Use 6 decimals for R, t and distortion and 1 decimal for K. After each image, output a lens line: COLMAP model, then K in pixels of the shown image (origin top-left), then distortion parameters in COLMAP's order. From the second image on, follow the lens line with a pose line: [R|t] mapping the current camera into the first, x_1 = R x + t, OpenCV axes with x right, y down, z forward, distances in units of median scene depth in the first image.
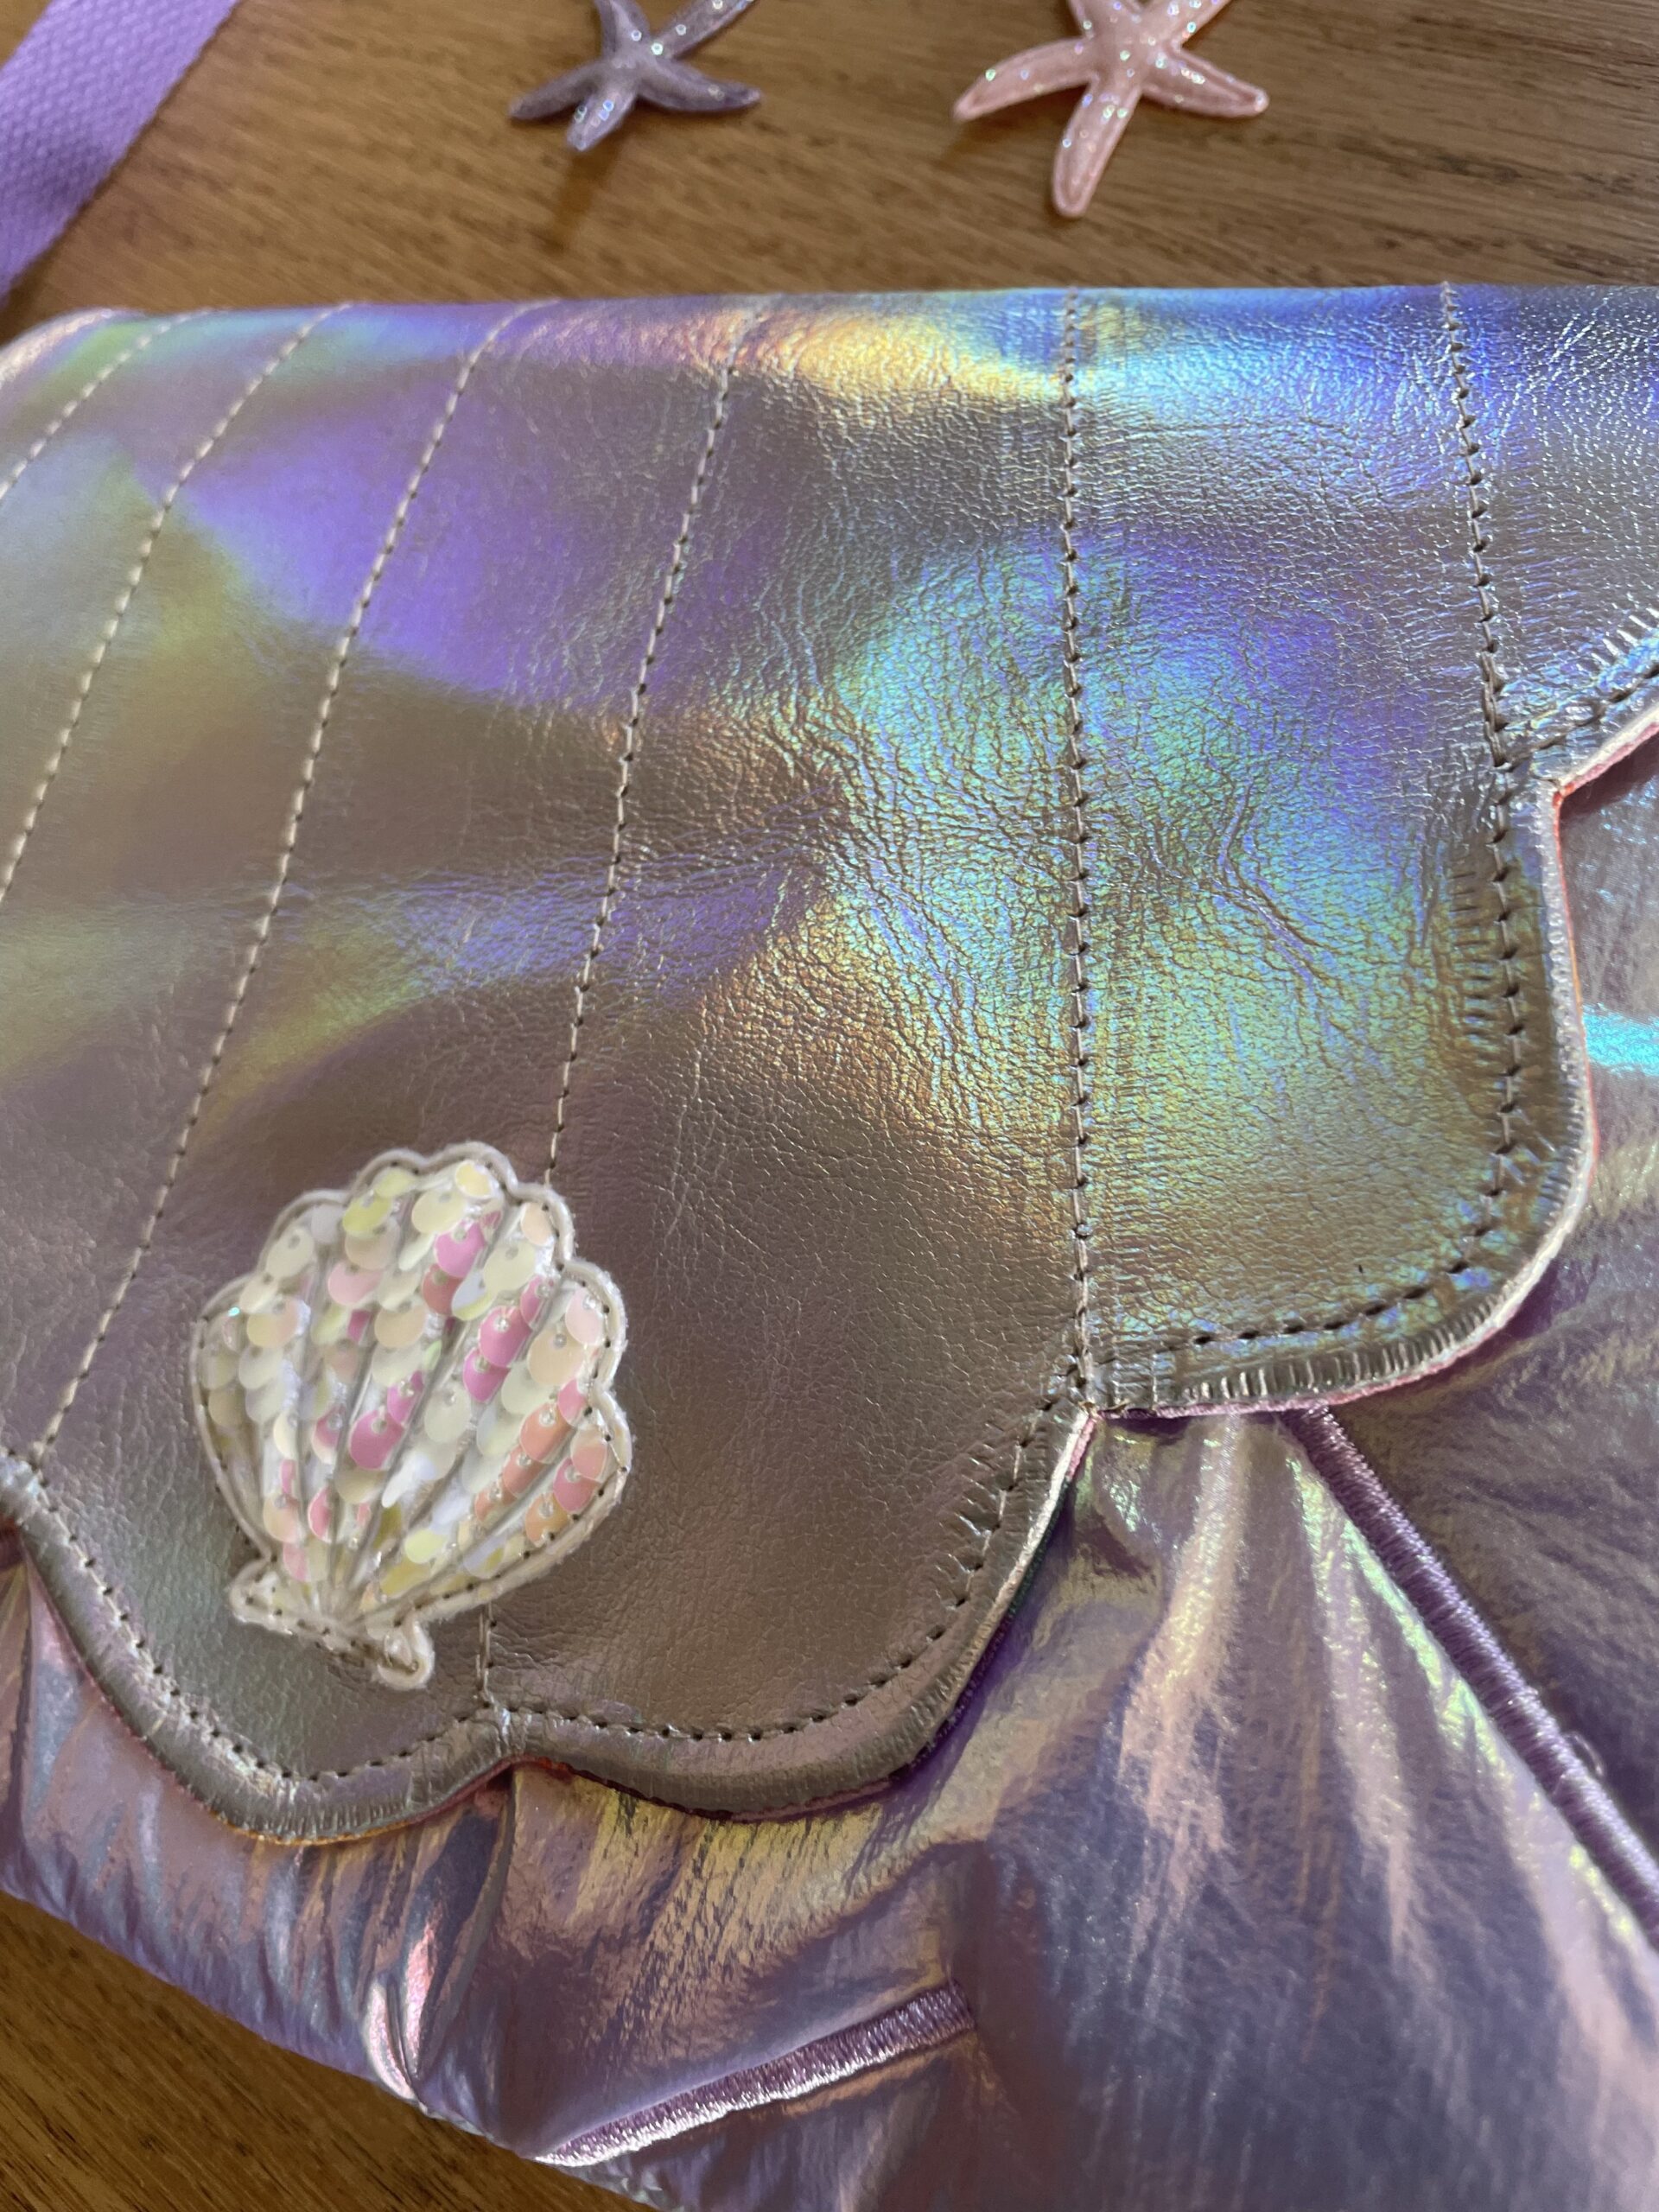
lens RADIAL K [[1728.1, 0, 829.5], [0, 1728.1, 1106.0], [0, 0, 1]] dist [-0.003029, -0.003039]
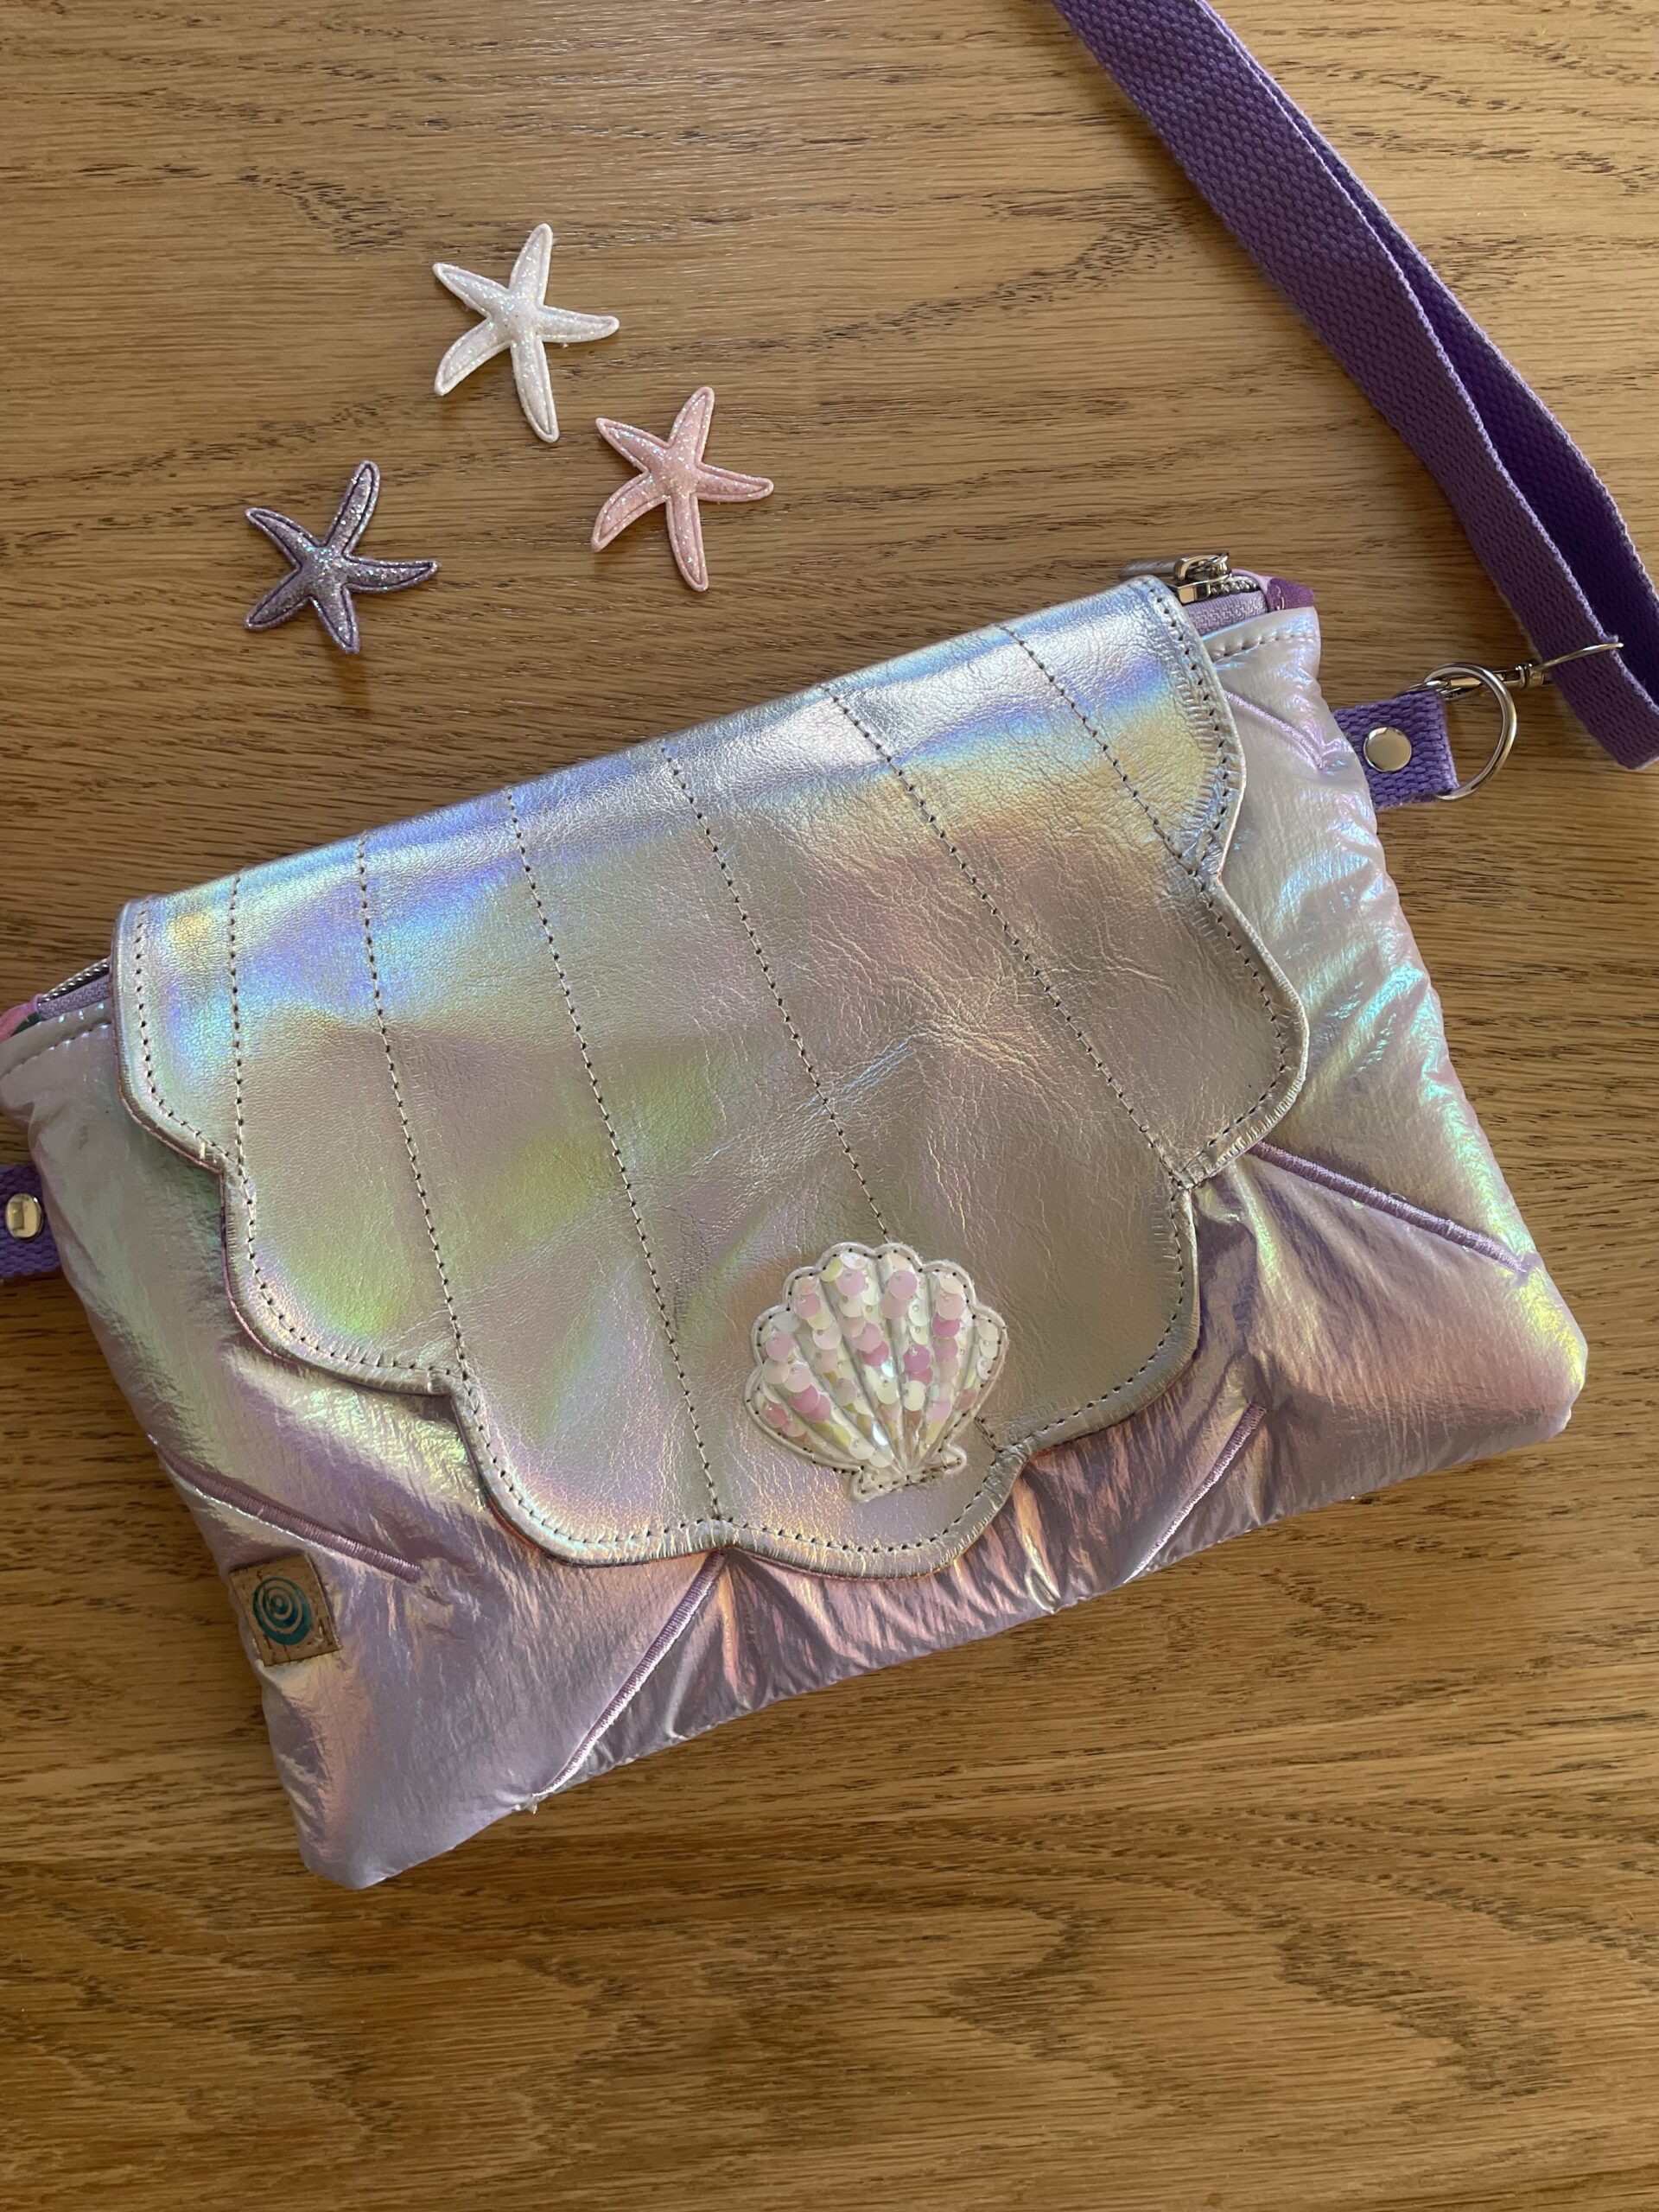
lens RADIAL K [[1728.1, 0, 829.5], [0, 1728.1, 1106.0], [0, 0, 1]] dist [-0.003029, -0.003039]
pose [[0.754776, -0.539394, 0.373321, -0.920108], [0.449573, 0.839774, 0.304408, -0.764809], [-0.477701, -0.061925, 0.876338, -0.766730]]
